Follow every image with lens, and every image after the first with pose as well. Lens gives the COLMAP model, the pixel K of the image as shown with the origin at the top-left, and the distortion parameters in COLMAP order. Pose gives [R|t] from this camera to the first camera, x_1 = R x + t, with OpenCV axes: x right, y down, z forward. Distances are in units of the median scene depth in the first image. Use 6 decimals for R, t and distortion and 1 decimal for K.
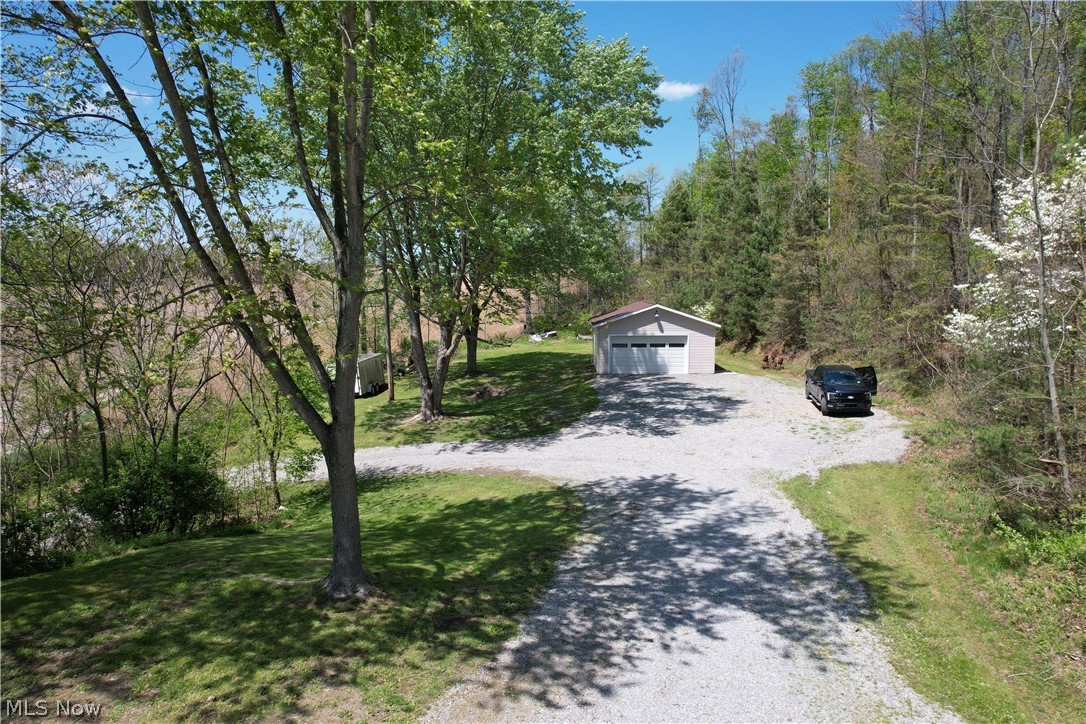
lens RADIAL K [[684.4, 0, 544.5], [0, 684.4, 364.2], [0, 0, 1]] dist [-0.082603, 0.069678]
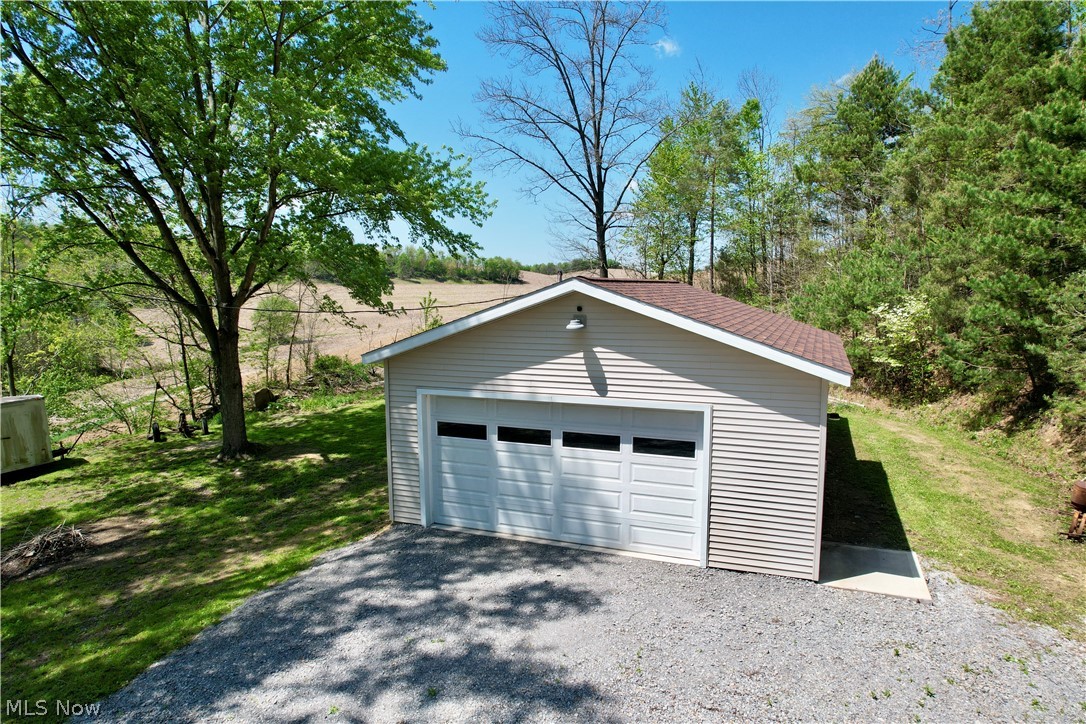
lens RADIAL K [[684.4, 0, 544.5], [0, 684.4, 364.2], [0, 0, 1]] dist [-0.082603, 0.069678]
pose [[0.939079, 0.041151, -0.341229, 0.236449], [-0.043262, 0.999063, 0.001423, -0.056366], [0.340968, 0.013426, 0.939979, 0.749030]]
